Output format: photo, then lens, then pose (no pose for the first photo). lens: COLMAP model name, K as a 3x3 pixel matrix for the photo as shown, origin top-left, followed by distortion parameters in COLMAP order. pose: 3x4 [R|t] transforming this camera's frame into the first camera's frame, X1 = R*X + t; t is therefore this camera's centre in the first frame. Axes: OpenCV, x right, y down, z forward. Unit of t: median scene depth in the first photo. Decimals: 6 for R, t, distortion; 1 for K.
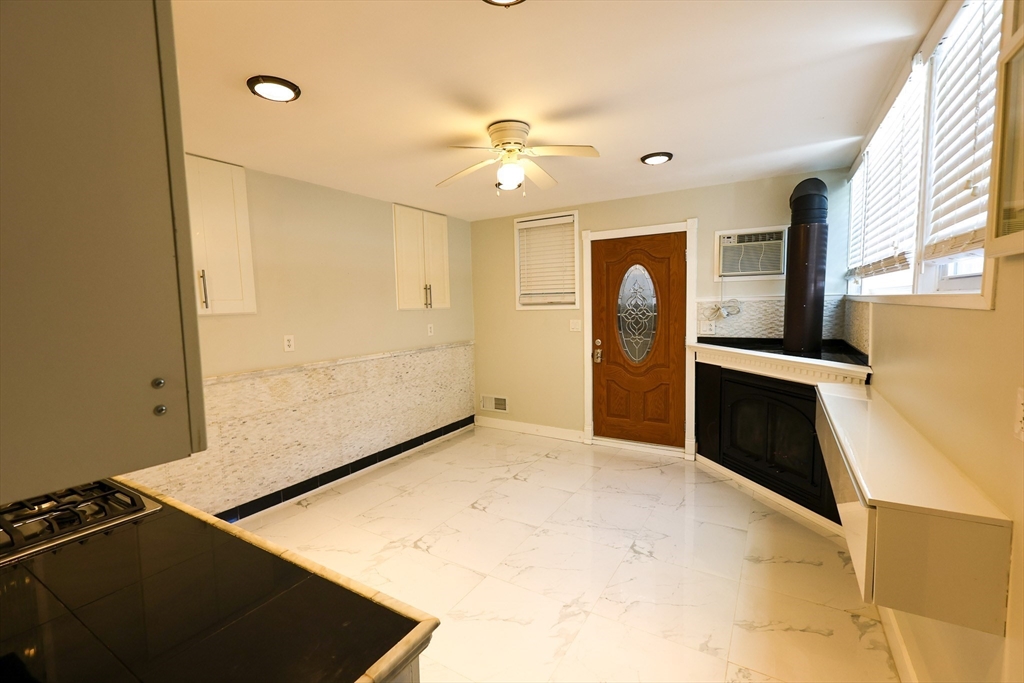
lens RADIAL K [[443.0, 0, 515.9], [0, 443.0, 340.0], [0, 0, 1]] dist [0.003468, -0.002049]
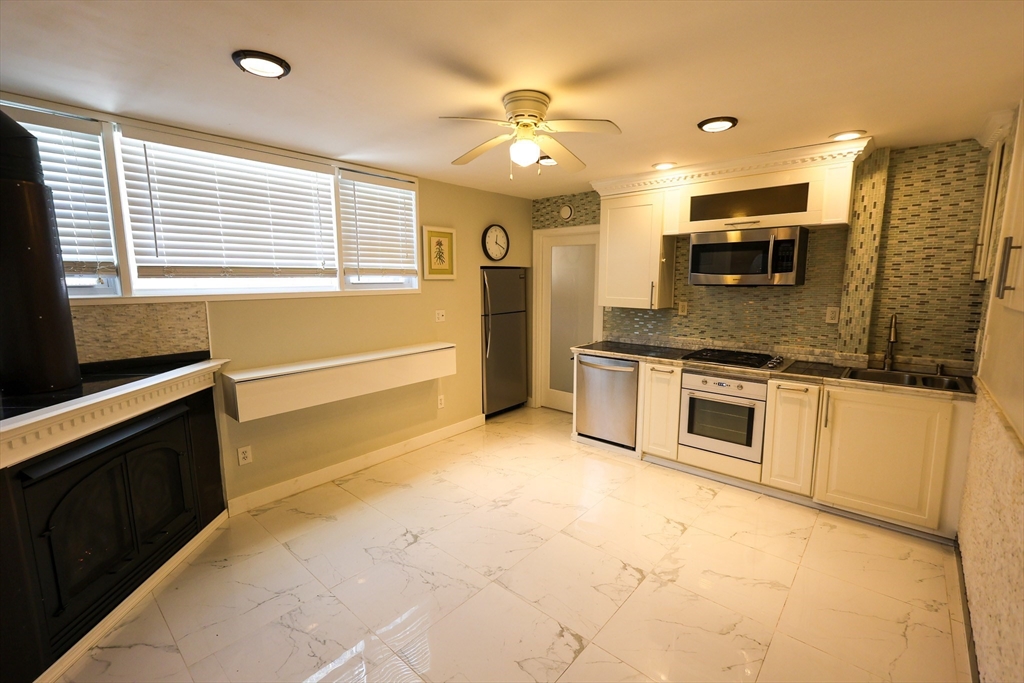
lens RADIAL K [[443.0, 0, 512.9], [0, 443.0, 342.1], [0, 0, 1]] dist [0.003468, -0.002049]
pose [[-0.982526, -0.001000, 0.186123, -0.093182], [0.041657, 0.973437, 0.225133, -0.123360], [-0.181404, 0.228952, -0.956386, 1.182113]]
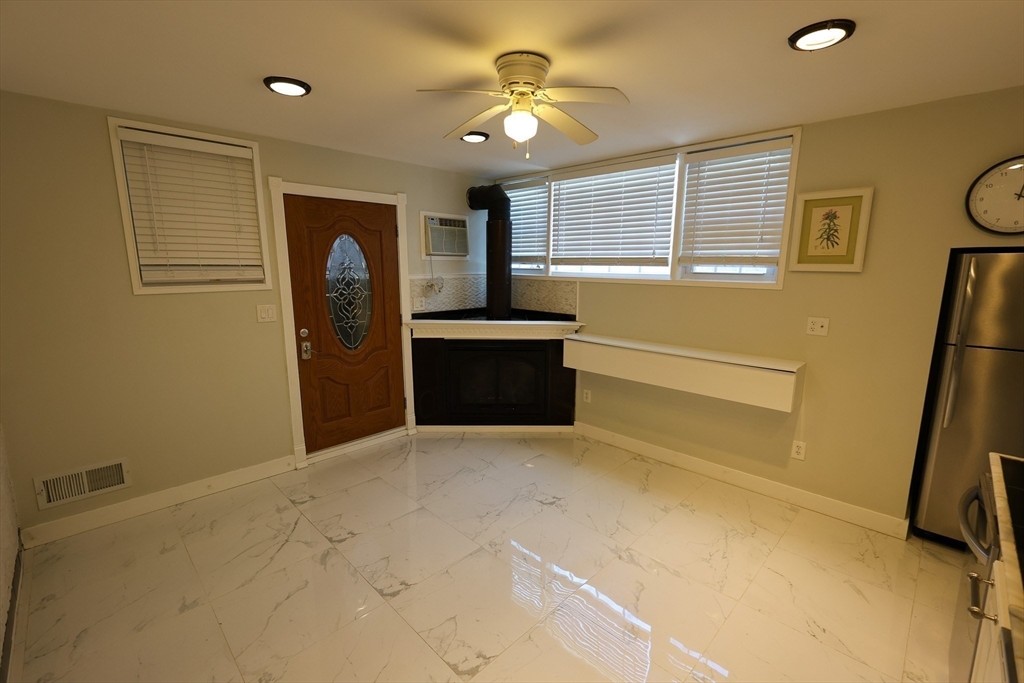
lens RADIAL K [[443.0, 0, 519.2], [0, 443.0, 339.6], [0, 0, 1]] dist [0.003468, -0.002049]
pose [[0.235555, -0.140938, 0.961587, -0.503005], [0.071464, 0.989262, 0.127488, -0.058439], [-0.969230, 0.038689, 0.243098, 0.502324]]
